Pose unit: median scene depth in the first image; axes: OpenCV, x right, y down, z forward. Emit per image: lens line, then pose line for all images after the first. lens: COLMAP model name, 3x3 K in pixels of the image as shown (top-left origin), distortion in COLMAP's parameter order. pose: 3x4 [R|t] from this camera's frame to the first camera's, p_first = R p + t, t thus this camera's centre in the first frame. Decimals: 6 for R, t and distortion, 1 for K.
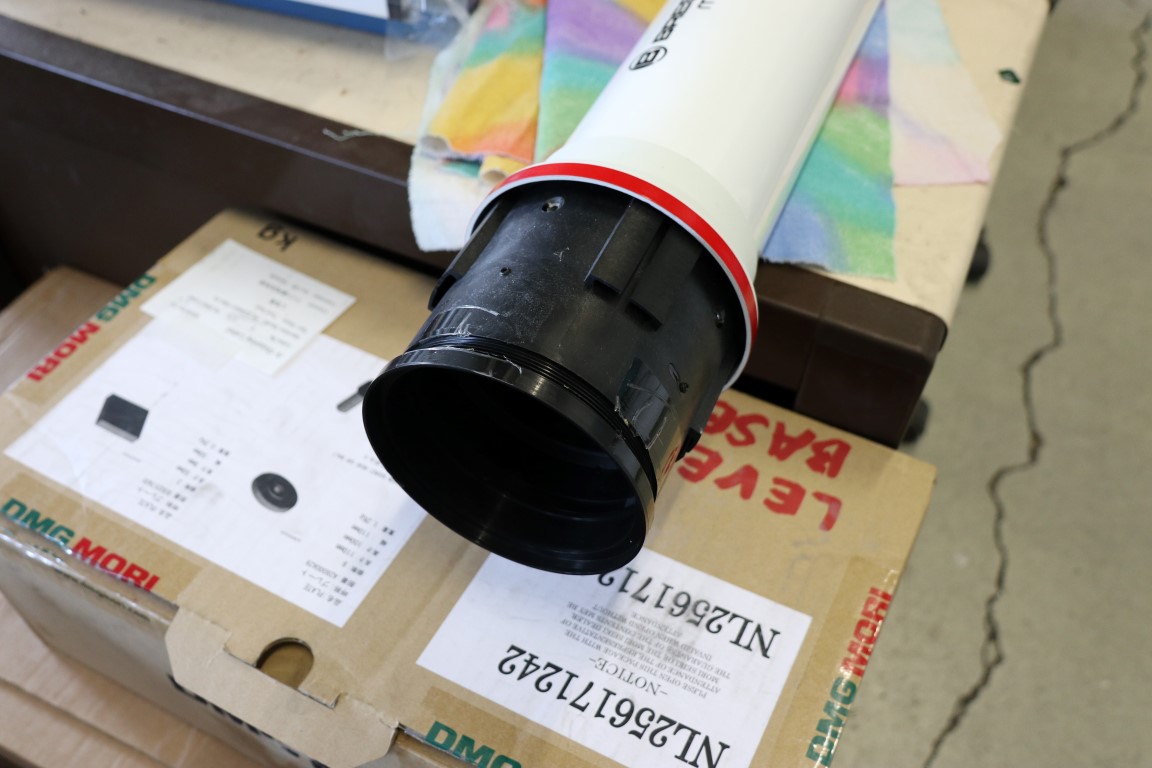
lens RADIAL K [[1067.9, 0, 576.0], [0, 1067.9, 384.0], [0, 0, 1]] dist [-0.111177, 0.165058]
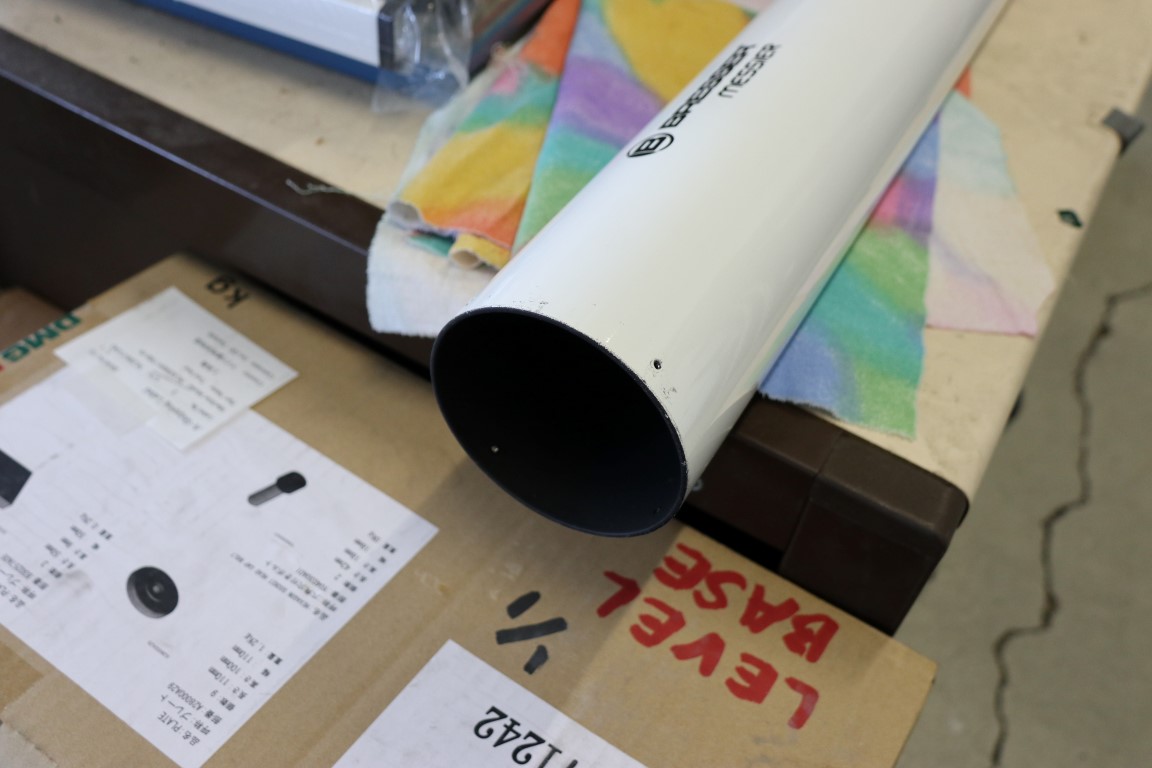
lens RADIAL K [[1067.9, 0, 576.0], [0, 1067.9, 384.0], [0, 0, 1]] dist [-0.111177, 0.165058]
pose [[0.991171, 0.130605, -0.022872, 0.043801], [-0.131894, 0.988857, -0.069031, -0.043896], [0.013601, 0.071438, 0.997352, 0.137631]]
